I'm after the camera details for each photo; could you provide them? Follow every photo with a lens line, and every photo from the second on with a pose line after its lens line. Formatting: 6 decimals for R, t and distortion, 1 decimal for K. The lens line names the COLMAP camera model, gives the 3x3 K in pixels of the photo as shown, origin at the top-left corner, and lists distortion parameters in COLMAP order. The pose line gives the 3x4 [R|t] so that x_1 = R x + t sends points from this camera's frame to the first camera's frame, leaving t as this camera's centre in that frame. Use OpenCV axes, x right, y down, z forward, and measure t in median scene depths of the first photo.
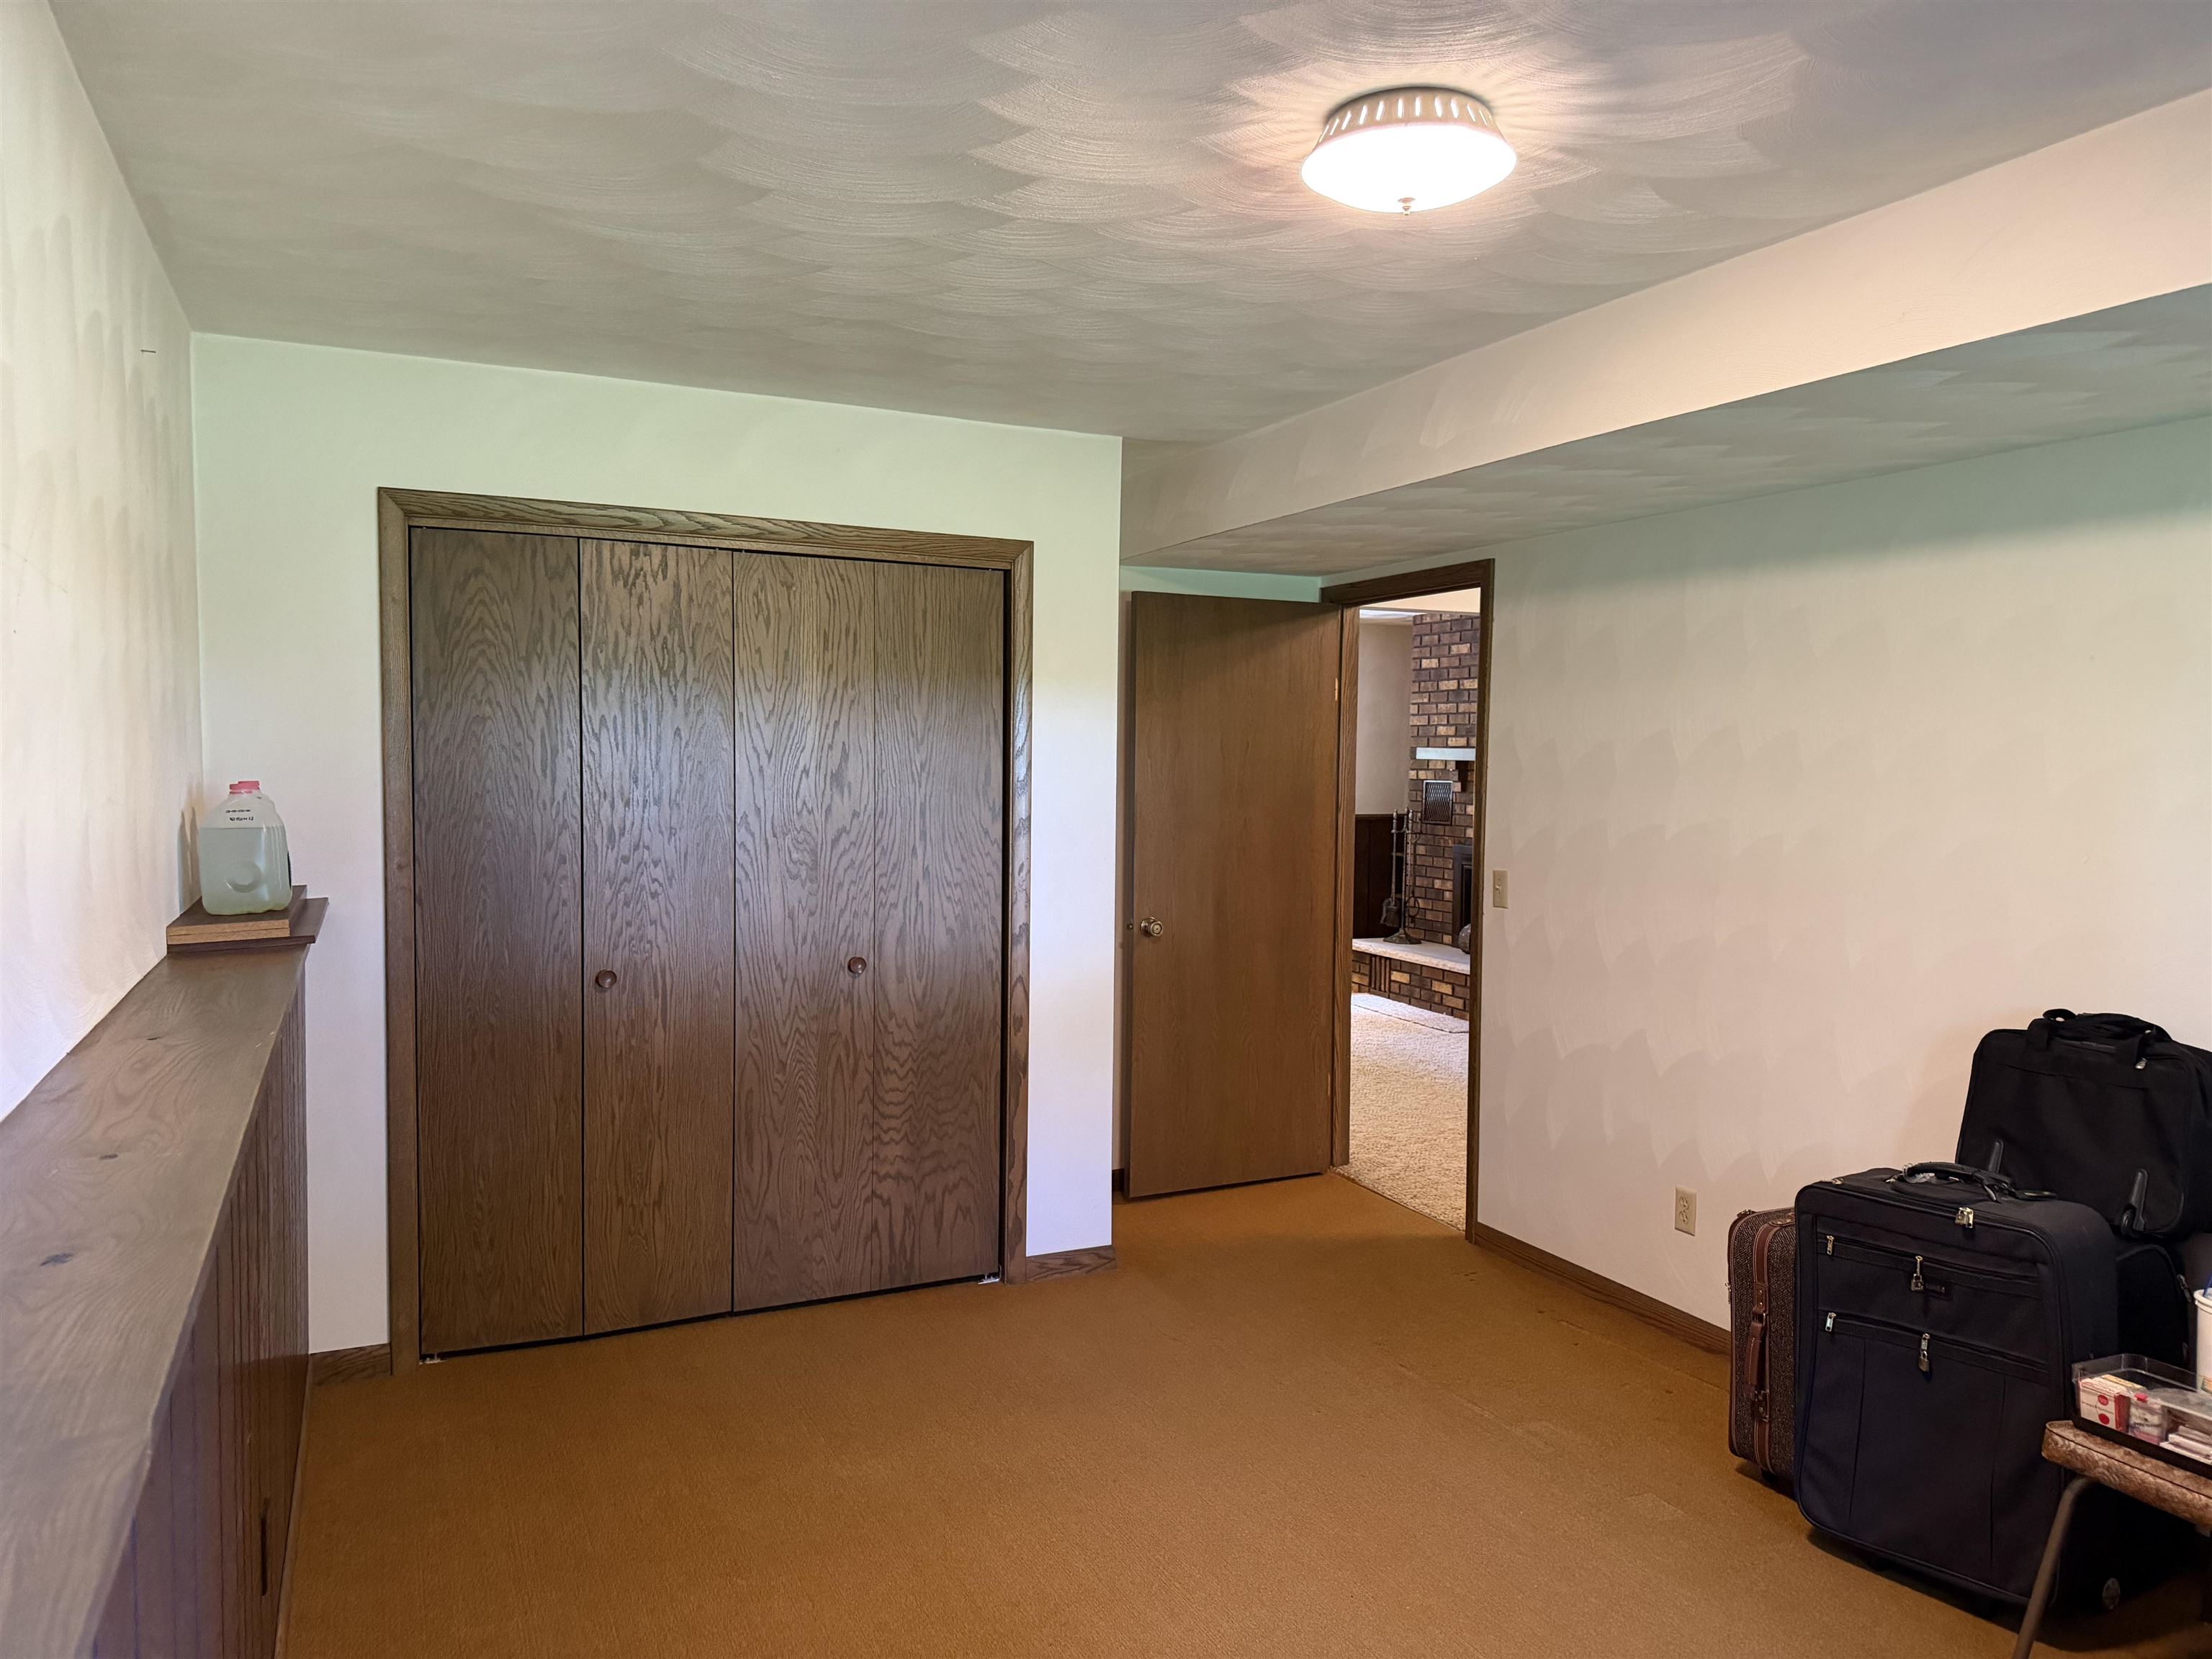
lens RADIAL K [[1552.8, 0, 1102.7], [0, 1552.8, 831.2], [0, 0, 1]] dist [0.038831, -0.055911]
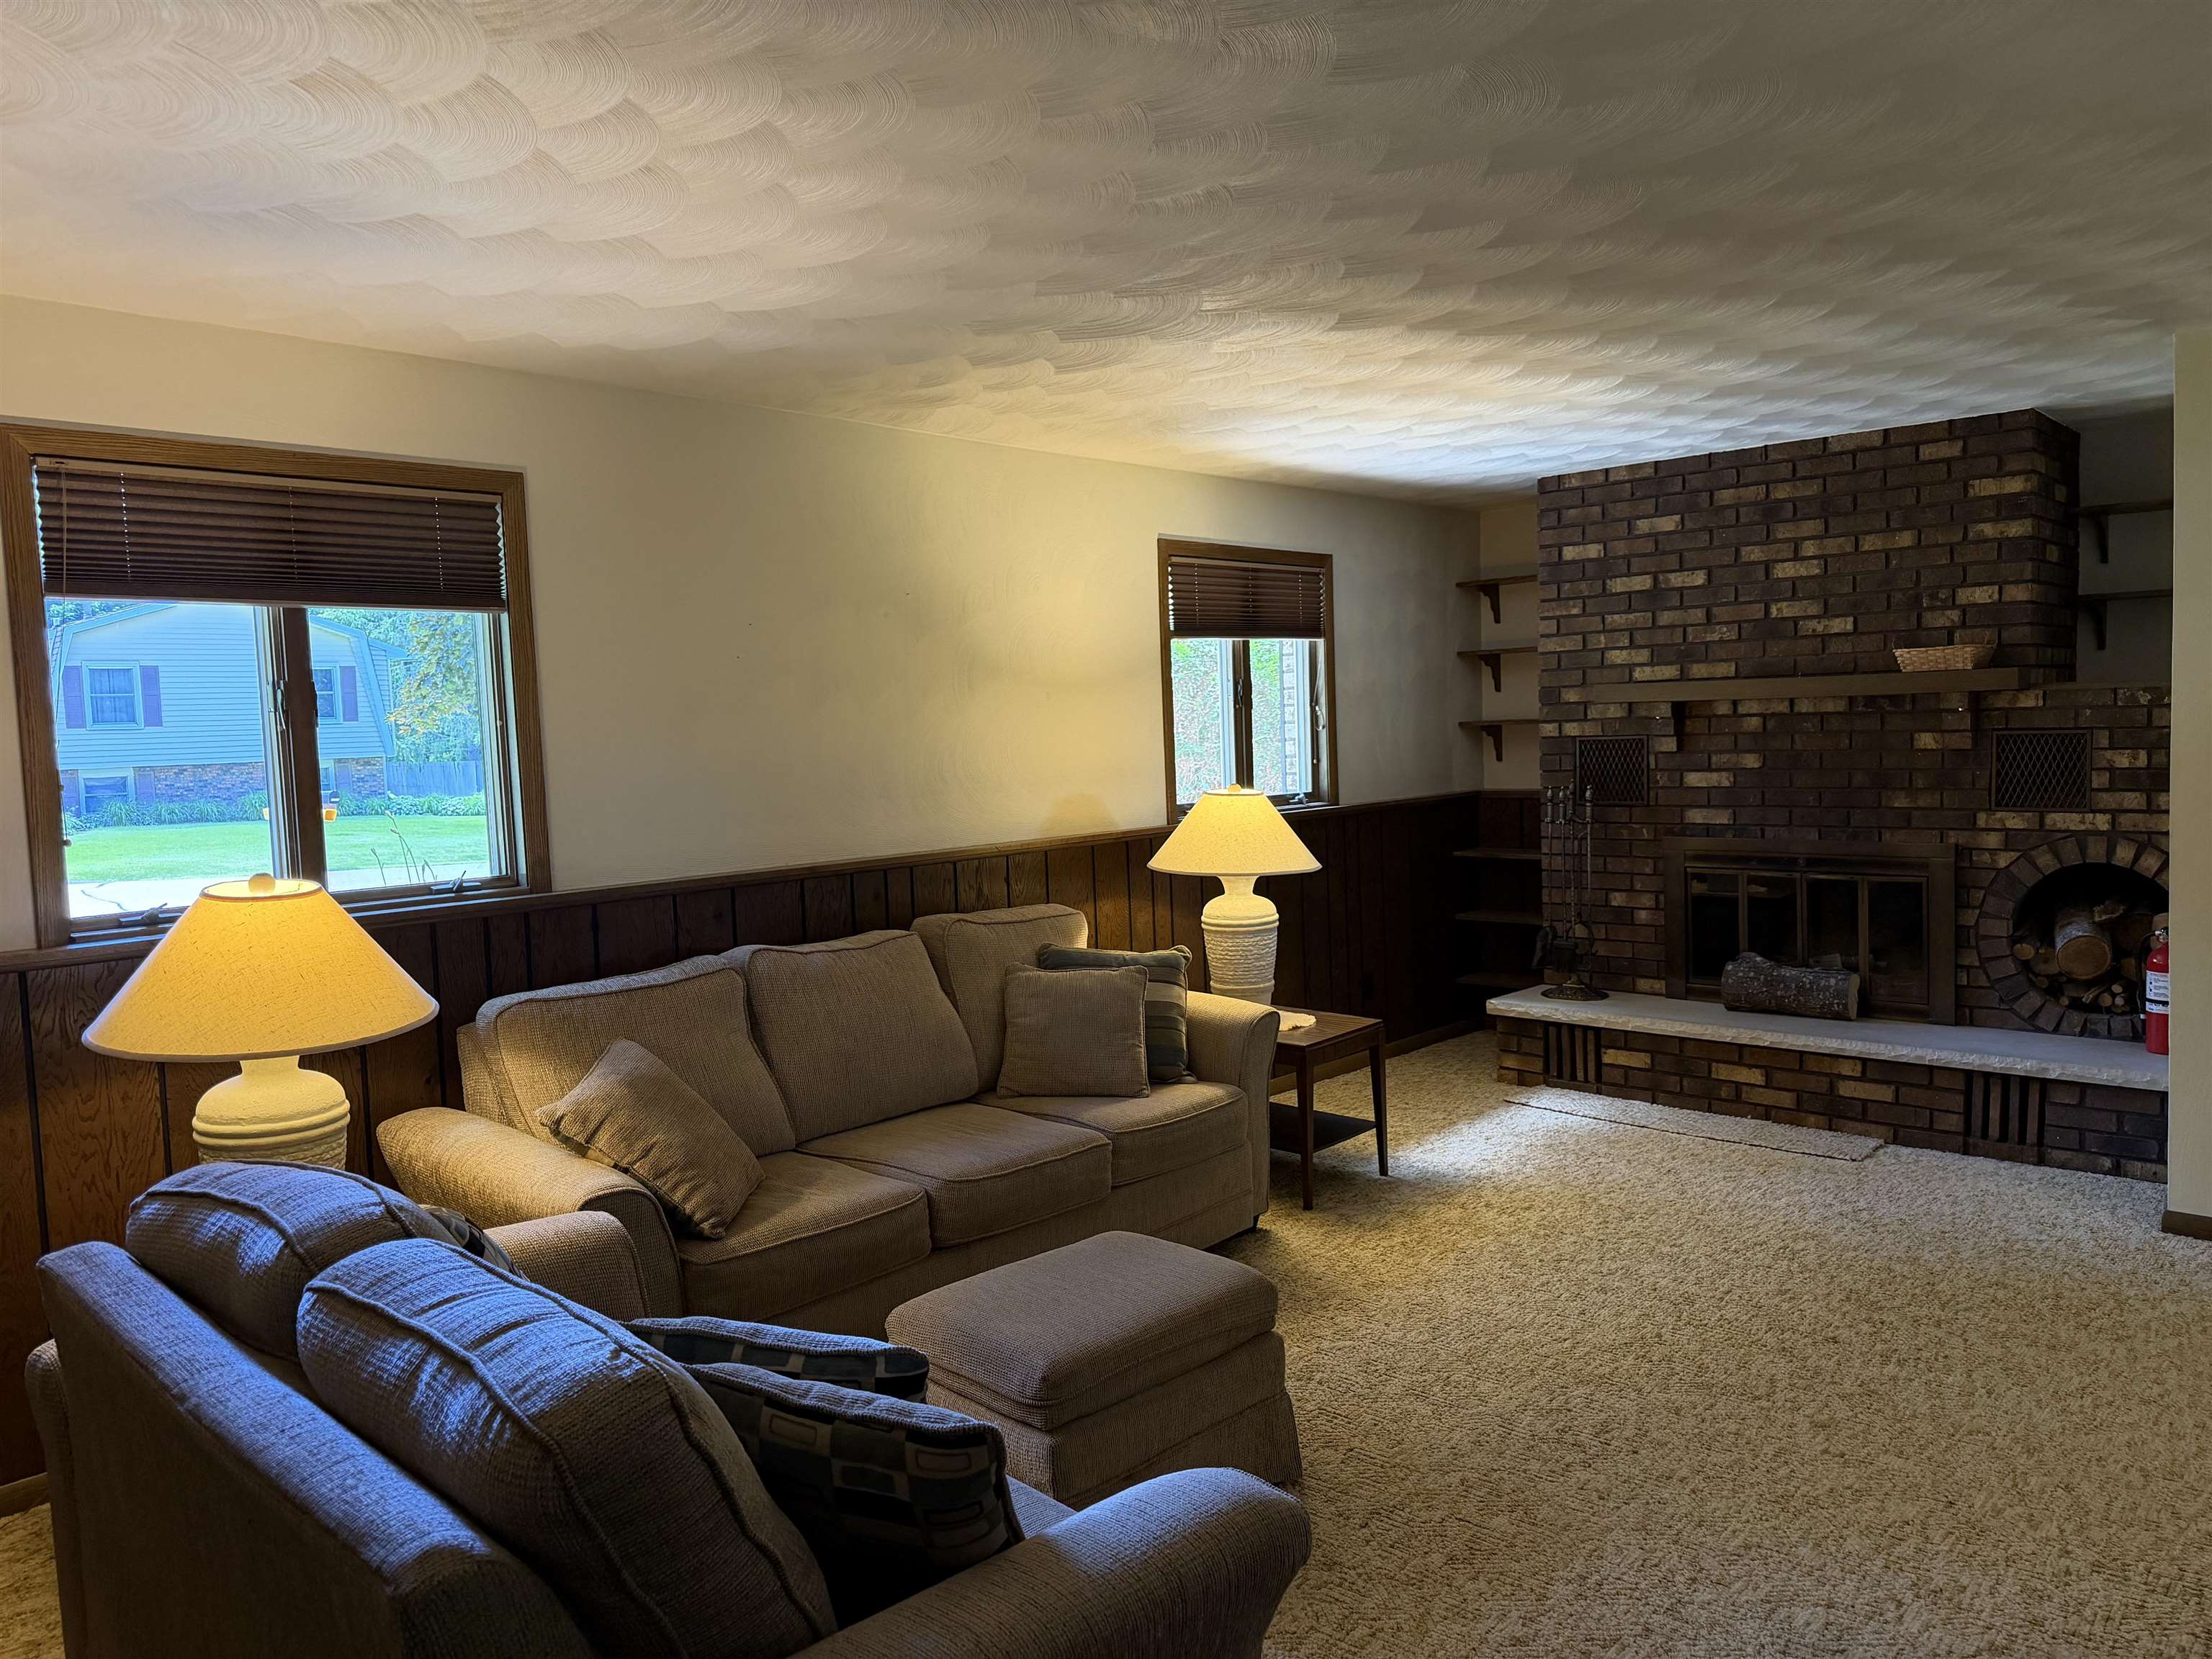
lens RADIAL K [[1552.8, 0, 1102.7], [0, 1552.8, 831.2], [0, 0, 1]] dist [0.038831, -0.055911]
pose [[0.929931, -0.071852, 0.360645, -0.210892], [0.066644, 0.997415, 0.026875, -0.025229], [-0.361644, -0.000957, 0.932316, 0.487927]]
